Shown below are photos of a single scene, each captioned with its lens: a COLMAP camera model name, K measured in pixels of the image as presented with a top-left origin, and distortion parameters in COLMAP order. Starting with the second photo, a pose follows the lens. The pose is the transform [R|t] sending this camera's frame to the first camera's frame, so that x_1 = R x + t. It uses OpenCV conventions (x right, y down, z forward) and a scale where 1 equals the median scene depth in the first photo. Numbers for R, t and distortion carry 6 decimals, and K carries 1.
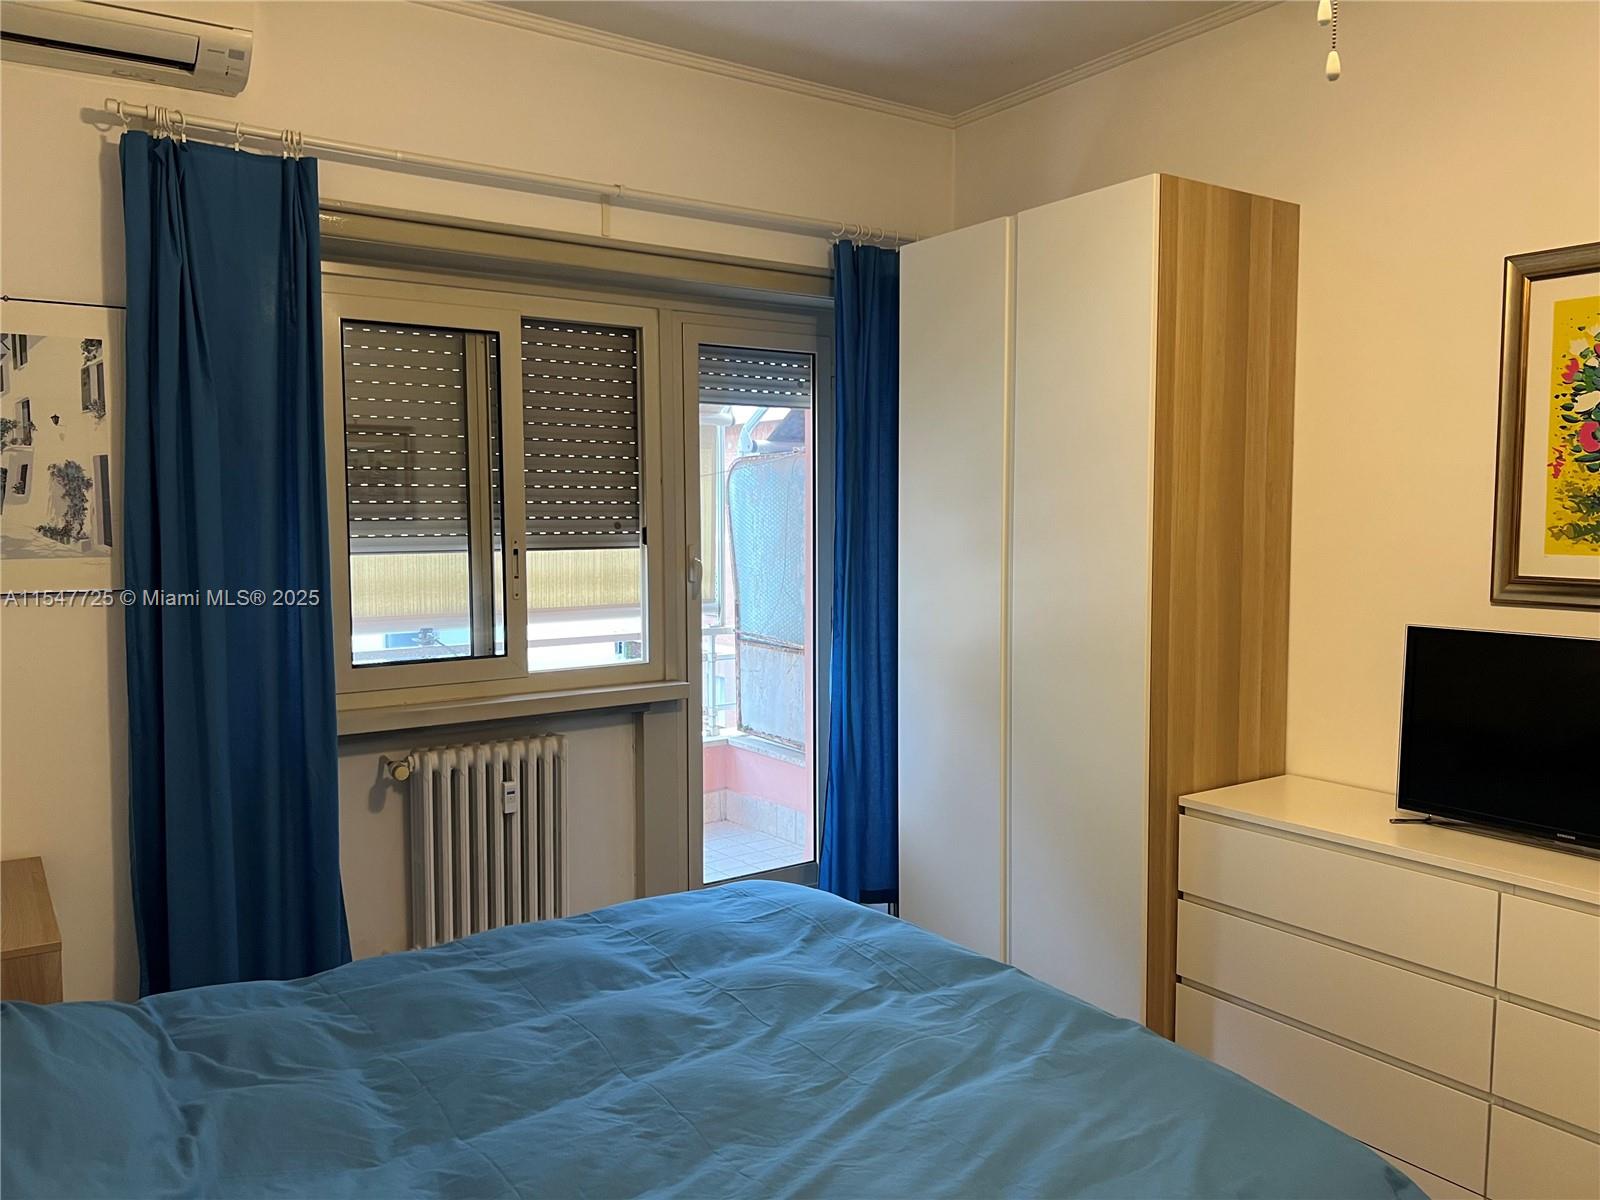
lens RADIAL K [[1218.0, 0, 800.5], [0, 1218.0, 622.9], [0, 0, 1]] dist [0.108094, -0.102524]
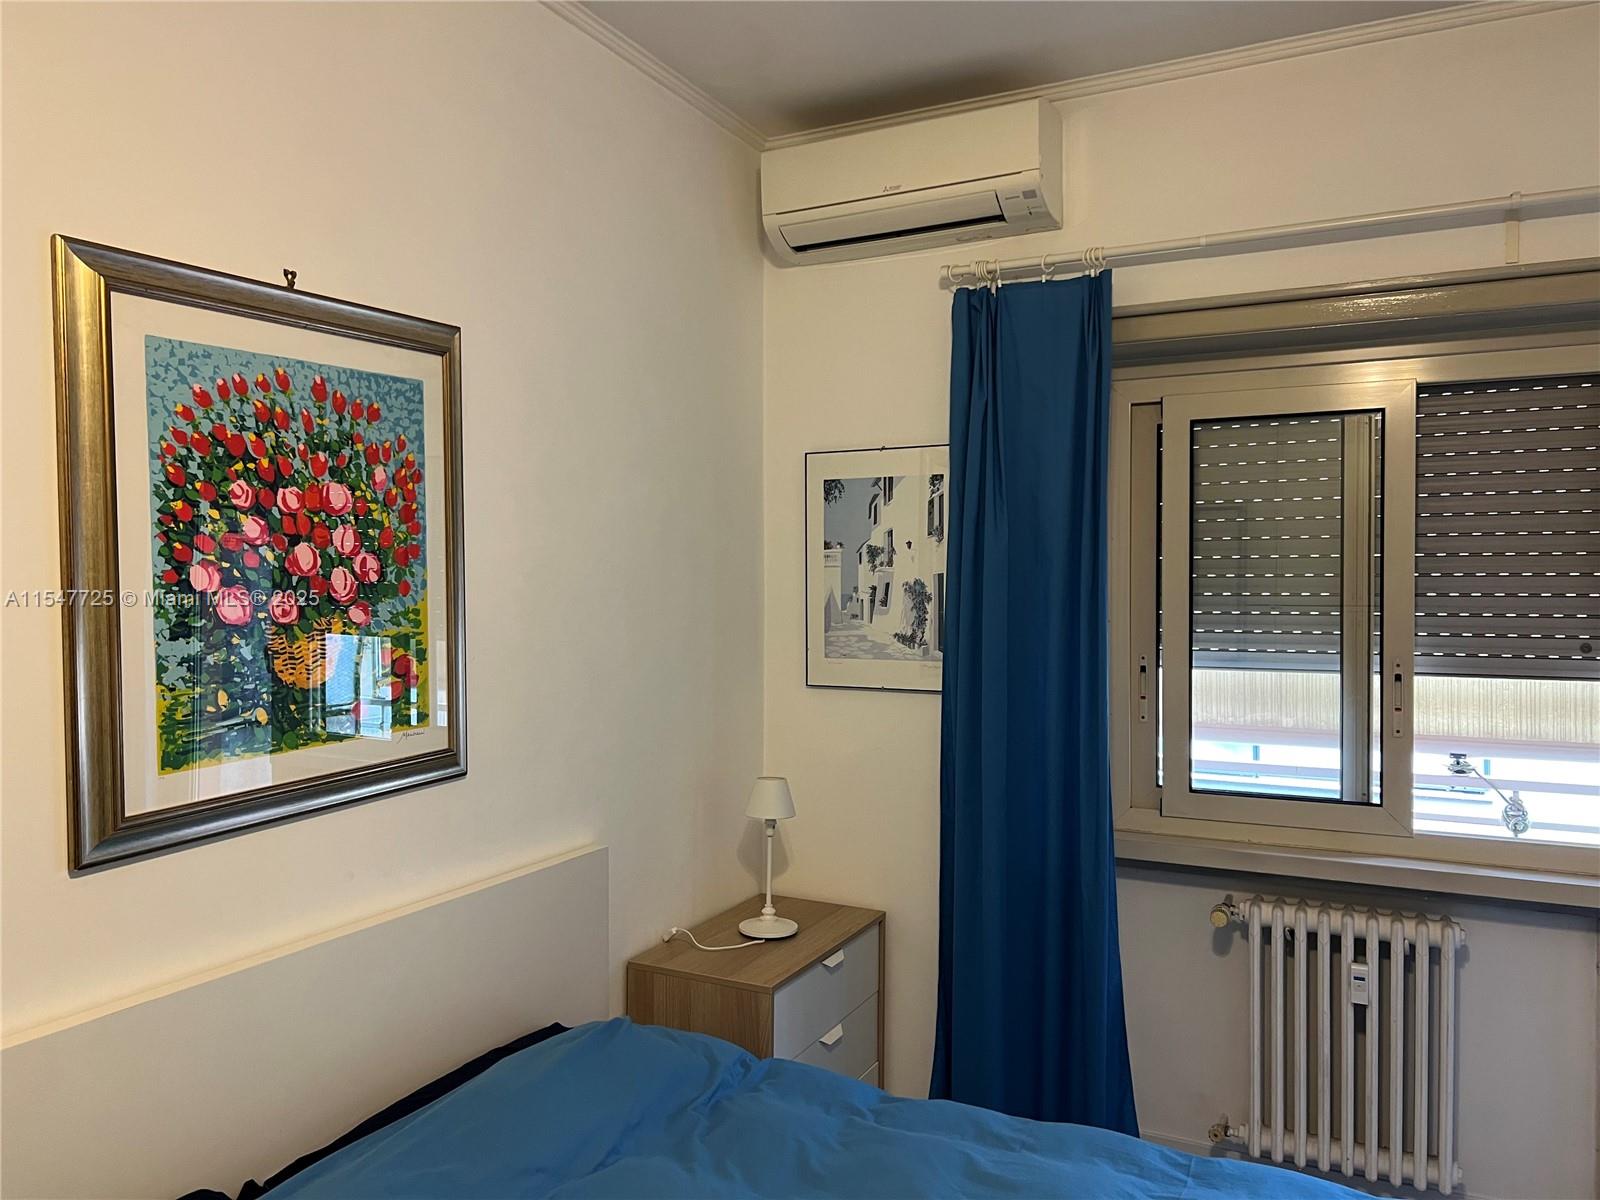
lens RADIAL K [[1218.0, 0, 800.5], [0, 1218.0, 622.9], [0, 0, 1]] dist [0.108094, -0.102524]
pose [[0.478703, 0.038276, -0.877142, 0.368001], [-0.083315, 0.996521, -0.001984, -0.076317], [0.874015, 0.074029, 0.480226, 0.352406]]
